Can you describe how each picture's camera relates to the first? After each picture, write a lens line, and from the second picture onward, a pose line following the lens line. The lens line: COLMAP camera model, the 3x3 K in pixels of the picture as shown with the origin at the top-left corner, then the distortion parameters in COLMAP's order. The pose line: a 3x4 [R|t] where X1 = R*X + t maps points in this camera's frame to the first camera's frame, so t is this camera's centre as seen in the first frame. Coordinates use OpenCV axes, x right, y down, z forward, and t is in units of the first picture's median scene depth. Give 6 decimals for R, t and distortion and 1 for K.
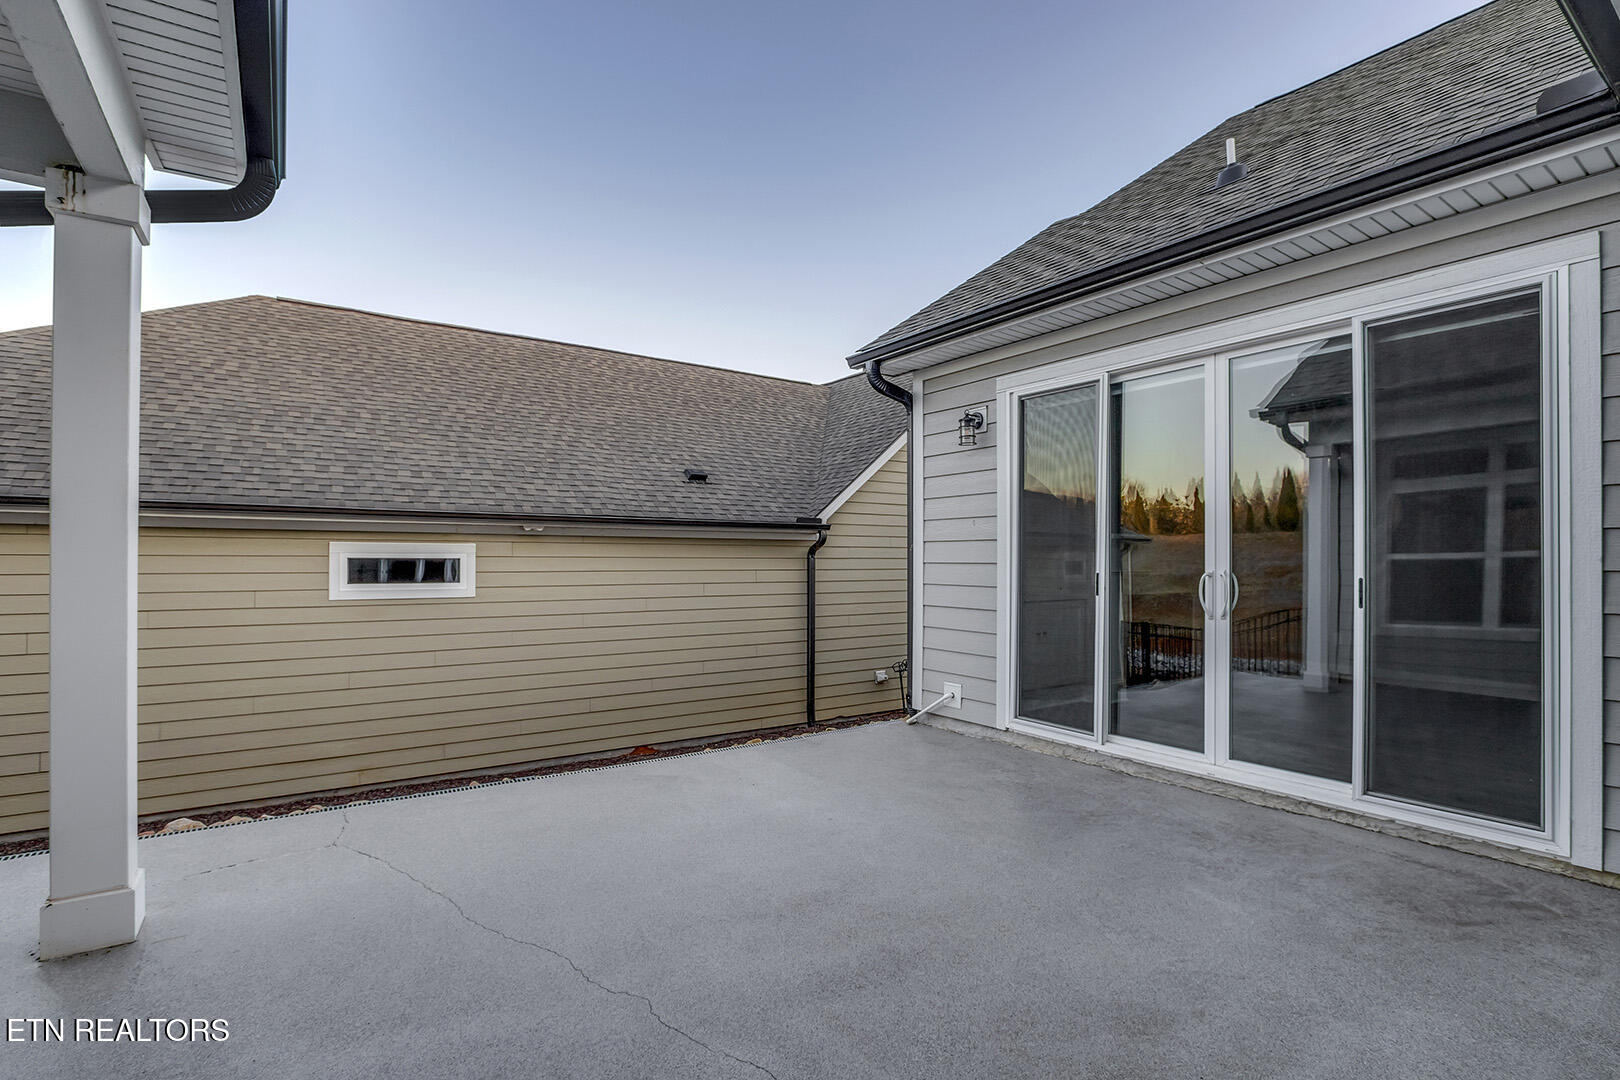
lens RADIAL K [[765.1, 0, 811.4], [0, 765.1, 550.2], [0, 0, 1]] dist [-0.021031, 0.002233]
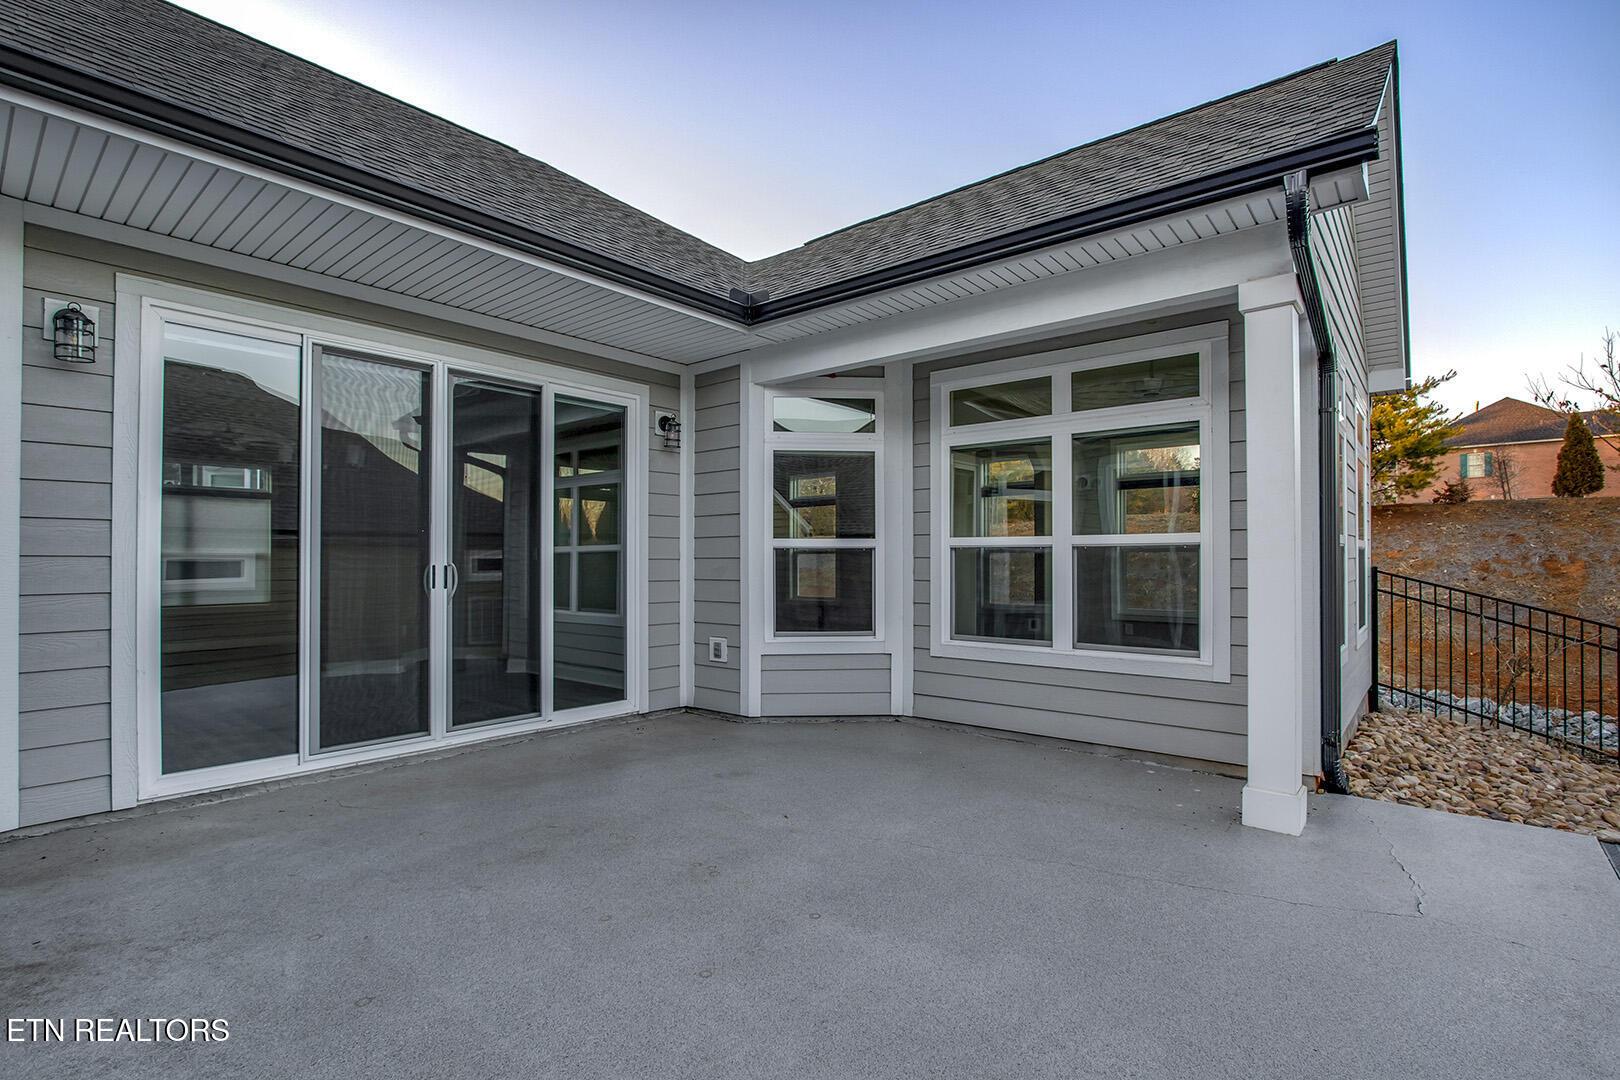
lens RADIAL K [[765.1, 0, 820.8], [0, 765.1, 544.0], [0, 0, 1]] dist [-0.021031, 0.002233]
pose [[-0.962023, -0.007867, -0.272854, 0.113570], [0.000484, 0.999534, -0.030525, 0.018582], [0.272967, -0.029498, -0.961571, 1.010718]]
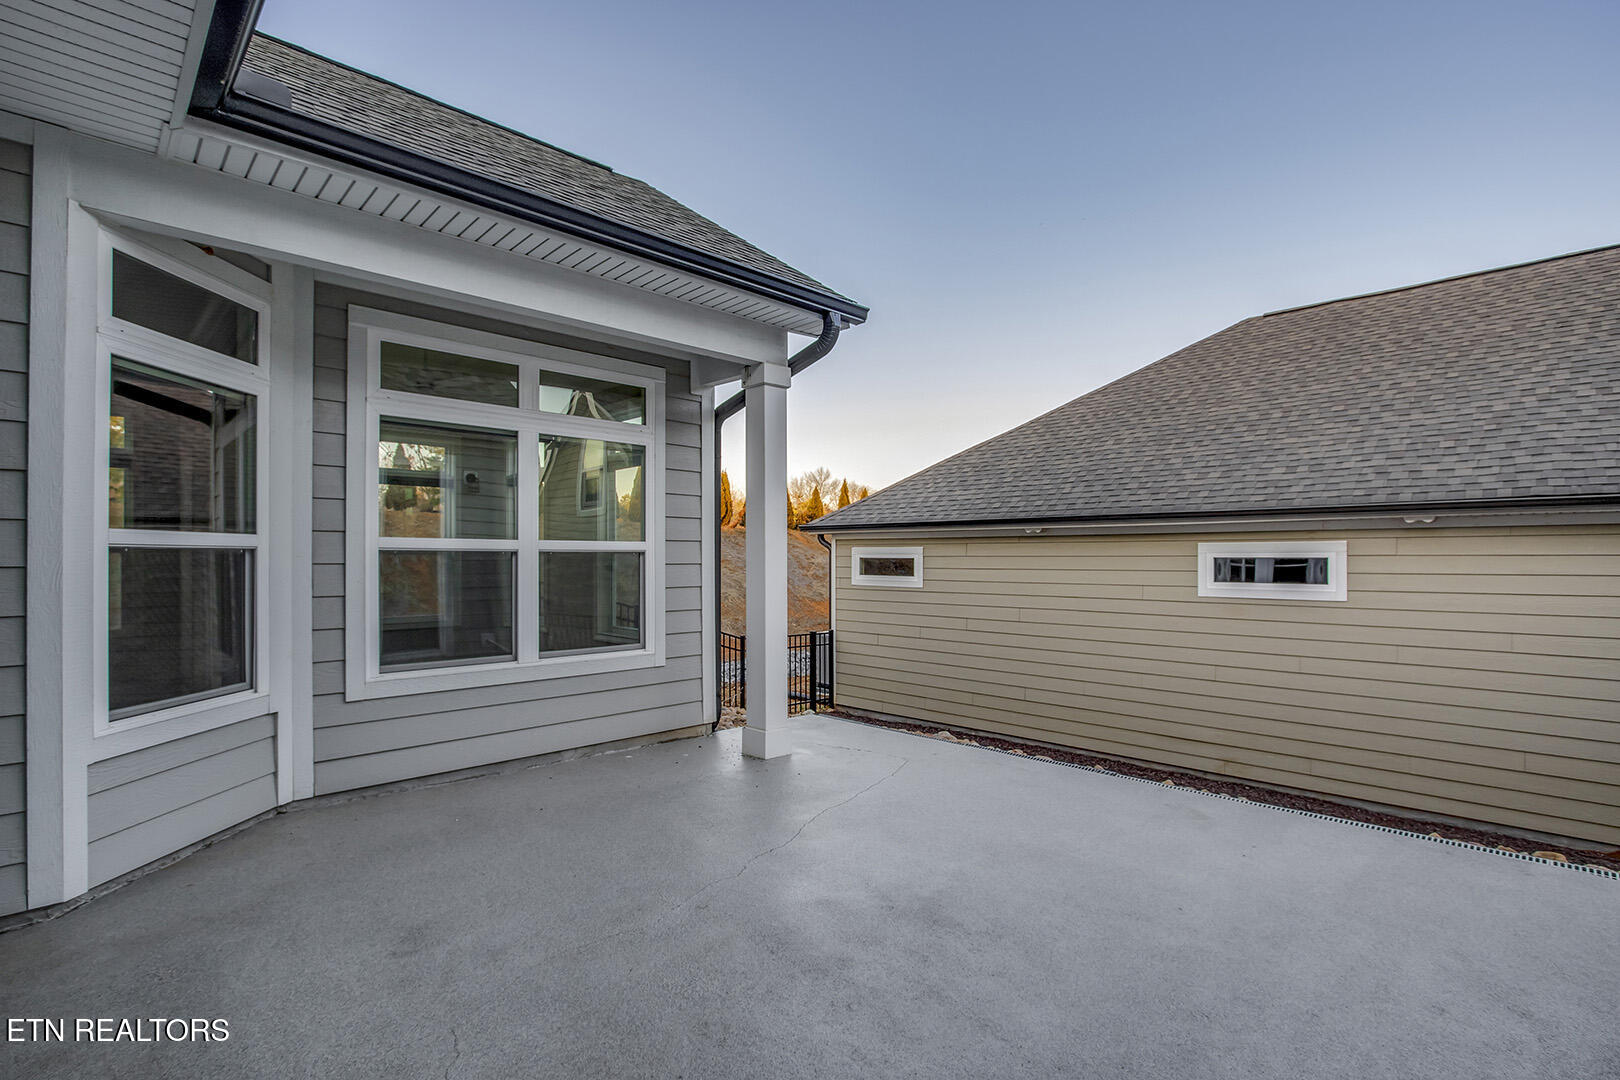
lens RADIAL K [[765.1, 0, 807.7], [0, 765.1, 542.8], [0, 0, 1]] dist [-0.021031, 0.002233]
pose [[0.169616, -0.021885, -0.985267, 0.486073], [0.012558, 0.999720, -0.020044, 0.005181], [0.985430, -0.008973, 0.169843, 0.364555]]
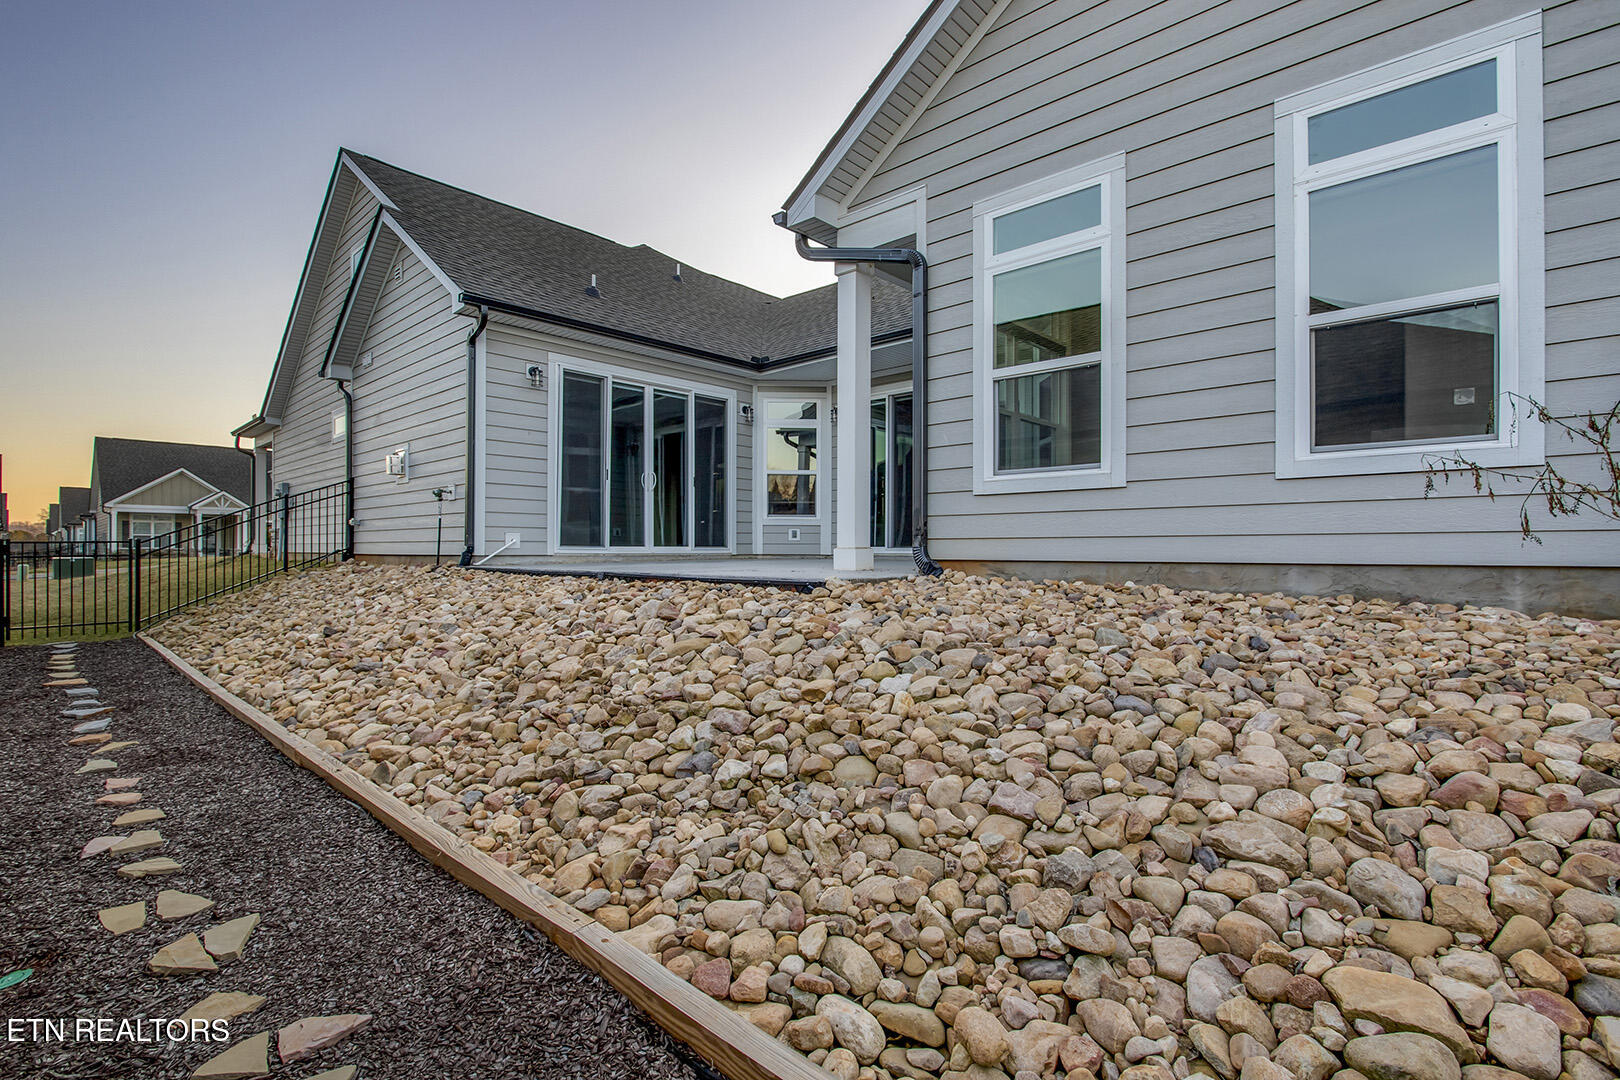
lens RADIAL K [[765.1, 0, 813.1], [0, 765.1, 550.6], [0, 0, 1]] dist [-0.021031, 0.002233]
pose [[-0.215350, -0.003444, 0.976531, -1.560044], [-0.016071, 0.999871, -0.000017, 0.212317], [-0.976405, -0.015697, -0.215378, 0.780782]]
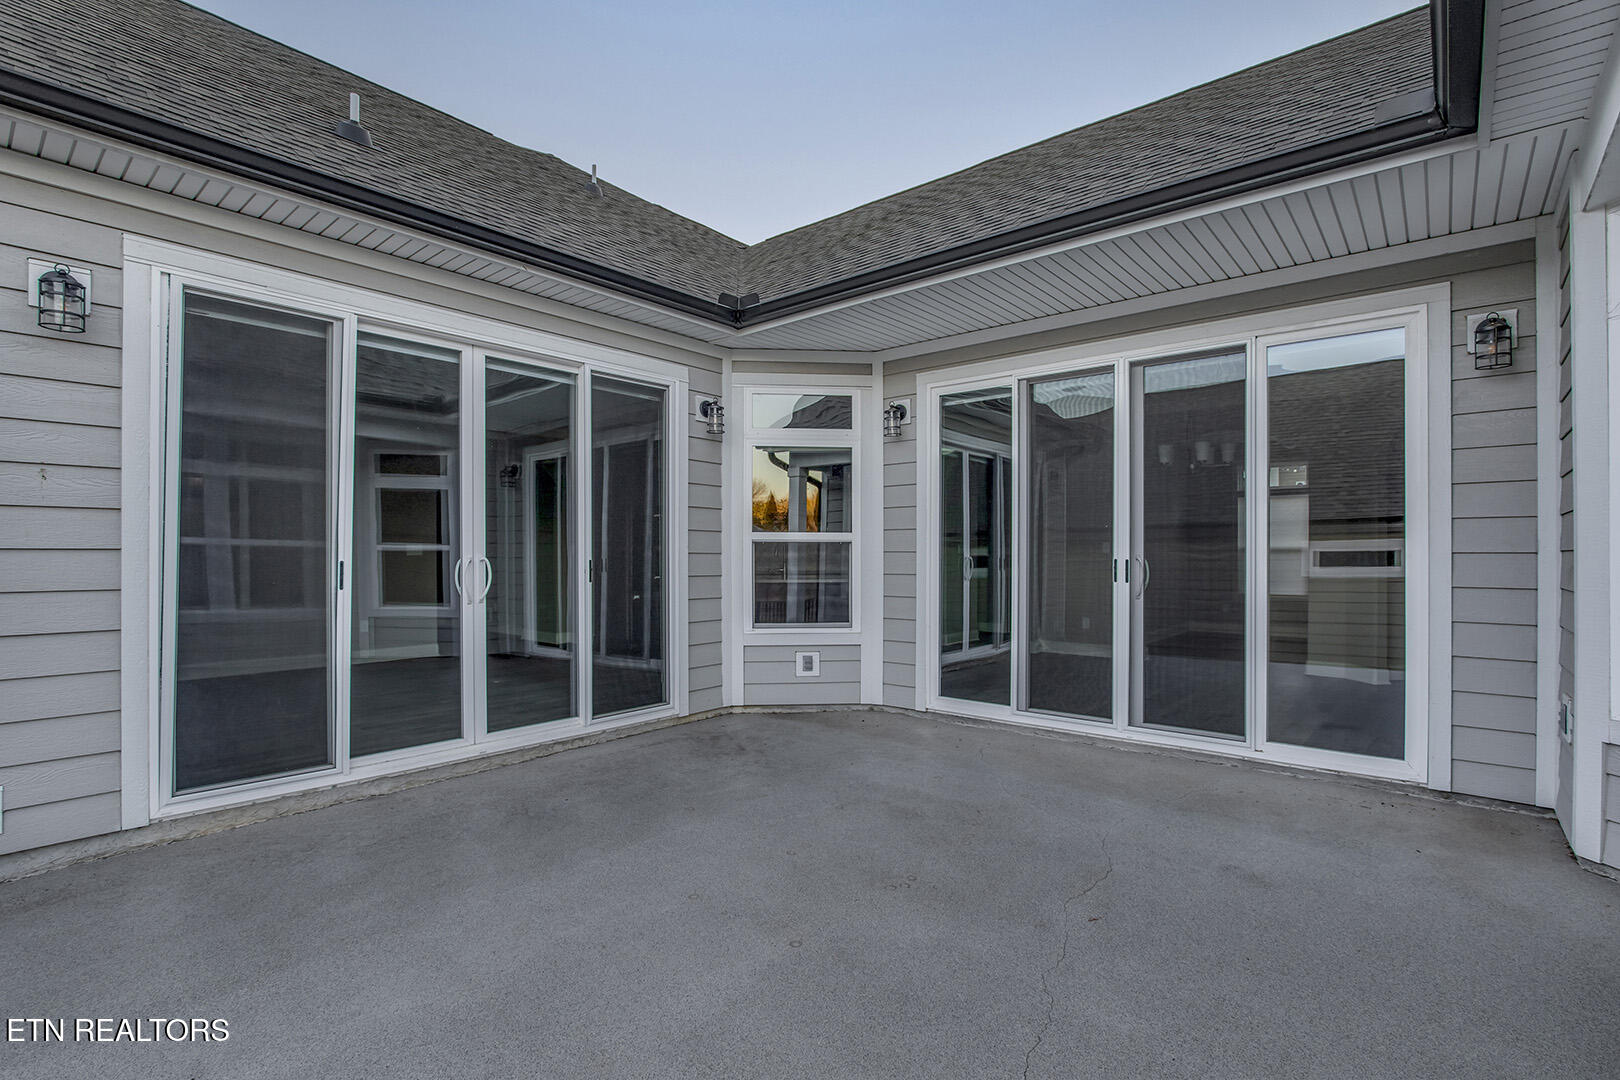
lens RADIAL K [[765.1, 0, 813.9], [0, 765.1, 551.7], [0, 0, 1]] dist [-0.021031, 0.002233]
pose [[-0.263832, 0.000561, 0.964569, -0.453068], [-0.012327, 0.999916, -0.003953, 0.014794], [-0.964490, -0.012934, -0.263803, 0.640142]]
